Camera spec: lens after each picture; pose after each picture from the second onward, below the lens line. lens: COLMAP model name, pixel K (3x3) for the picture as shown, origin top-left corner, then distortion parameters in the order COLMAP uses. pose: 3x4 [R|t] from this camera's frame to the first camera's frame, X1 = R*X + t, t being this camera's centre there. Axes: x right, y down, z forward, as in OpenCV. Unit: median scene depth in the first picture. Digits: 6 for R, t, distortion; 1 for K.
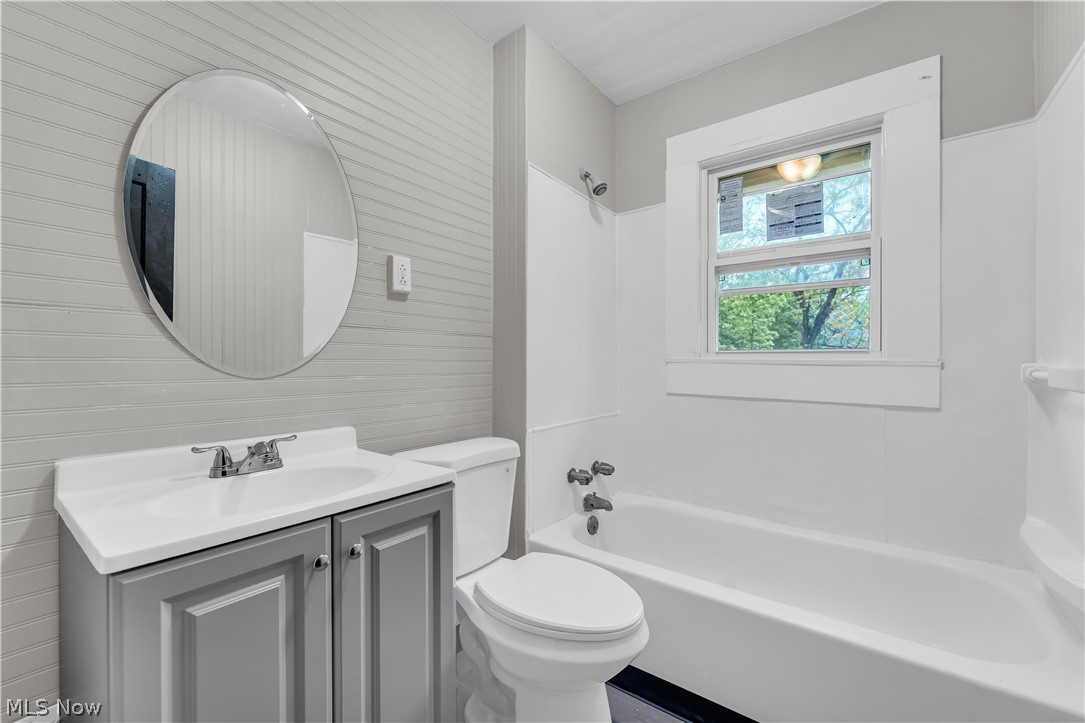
lens RADIAL K [[455.3, 0, 542.5], [0, 455.3, 361.5], [0, 0, 1]] dist [-0.000094, -0.000034]
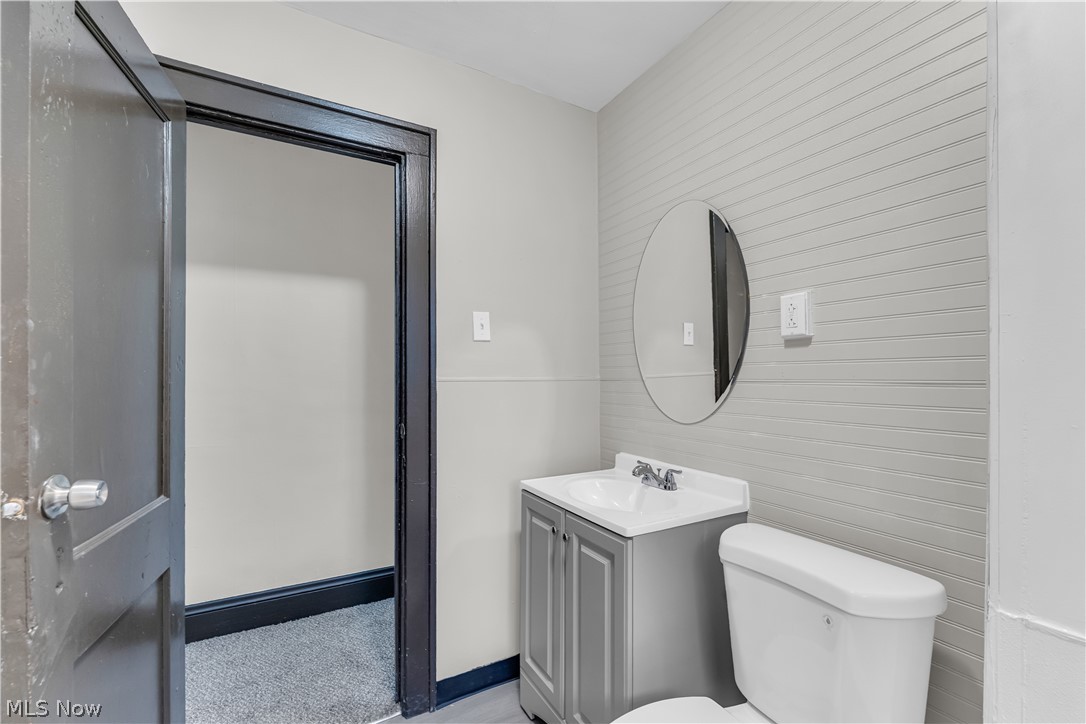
lens RADIAL K [[455.8, 0, 544.2], [0, 455.8, 376.5], [0, 0, 1]] dist [0.000064, 0.000085]
pose [[-0.389554, 0.001365, -0.921003, 0.674811], [0.000669, 0.999999, 0.001199, -0.088716], [0.921003, -0.000149, -0.389555, 0.980738]]
